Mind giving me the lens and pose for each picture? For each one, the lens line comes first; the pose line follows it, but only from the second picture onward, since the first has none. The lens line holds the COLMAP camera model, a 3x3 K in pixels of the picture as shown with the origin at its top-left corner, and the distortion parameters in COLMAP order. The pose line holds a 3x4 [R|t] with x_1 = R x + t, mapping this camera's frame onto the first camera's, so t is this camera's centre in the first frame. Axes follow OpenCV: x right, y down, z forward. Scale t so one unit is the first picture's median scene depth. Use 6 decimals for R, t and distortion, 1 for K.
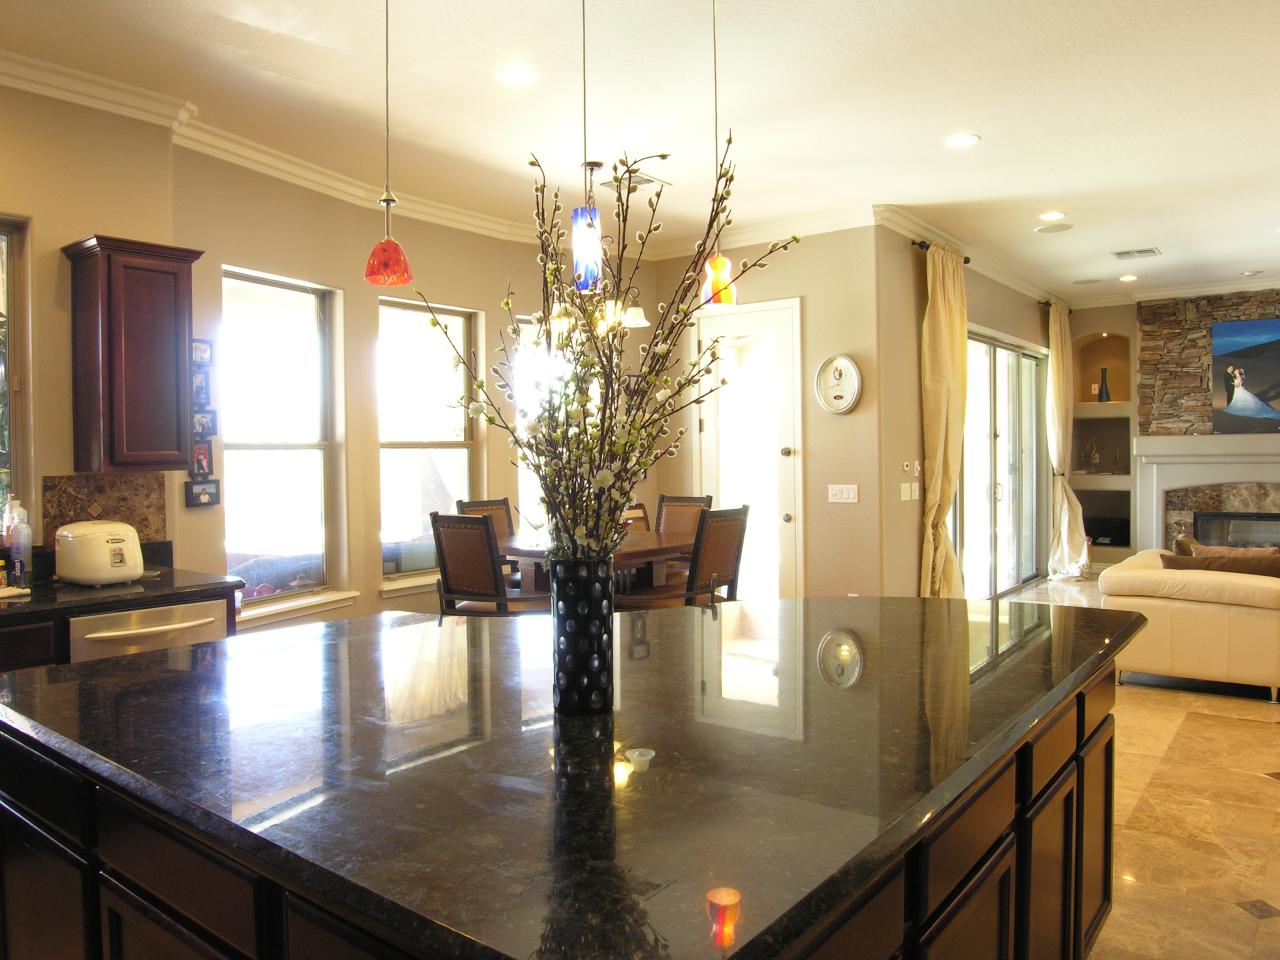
lens RADIAL K [[931.6, 0, 633.6], [0, 931.6, 461.9], [0, 0, 1]] dist [-0.054623, -0.002019]
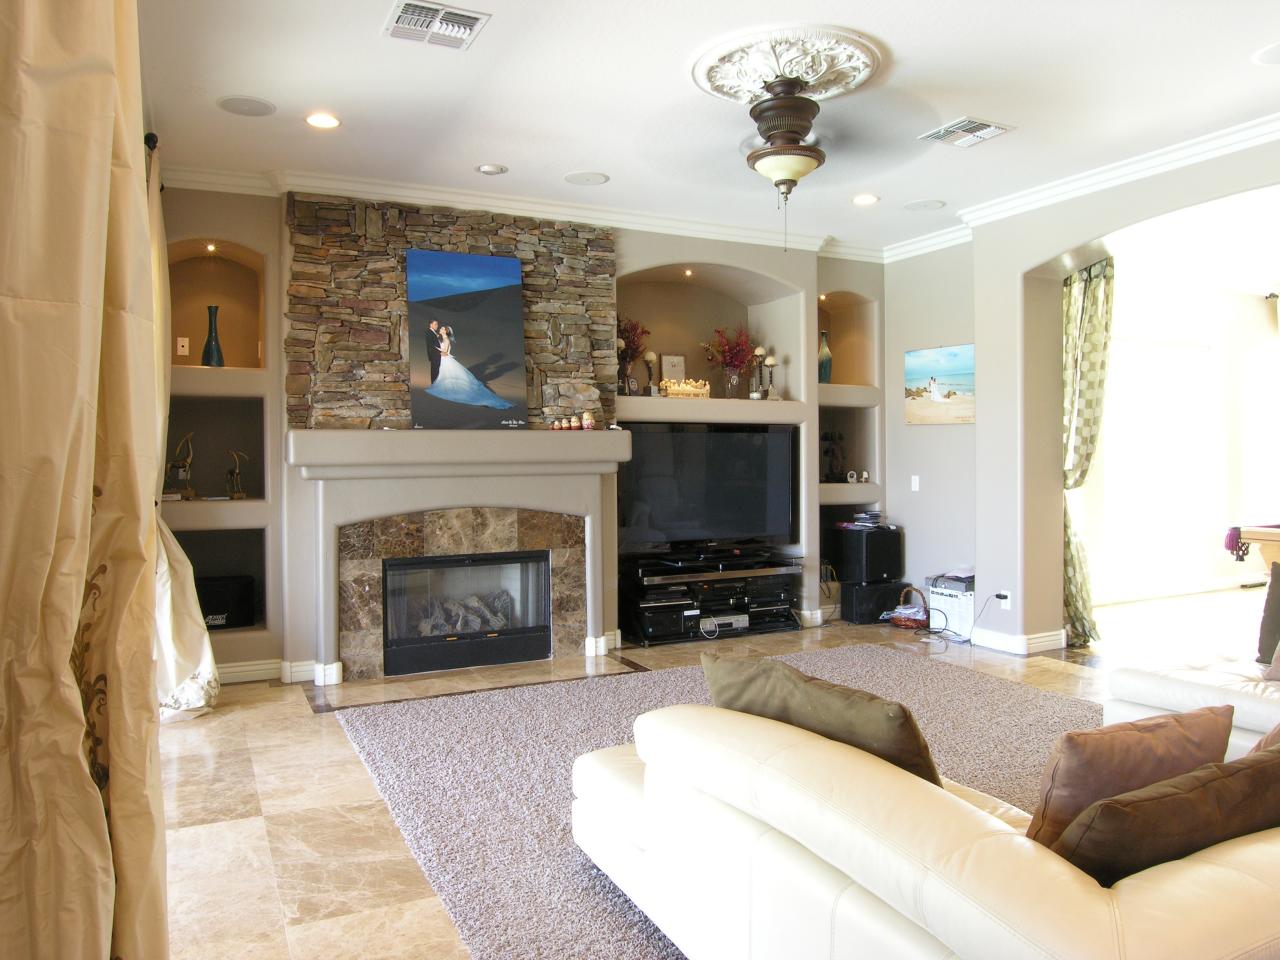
lens RADIAL K [[931.6, 0, 633.6], [0, 931.6, 461.9], [0, 0, 1]] dist [-0.054623, -0.002019]
pose [[0.444209, 0.002424, 0.895920, 0.144447], [0.010222, 0.999918, -0.007774, -0.002396], [-0.895865, 0.012612, 0.444148, 0.580836]]
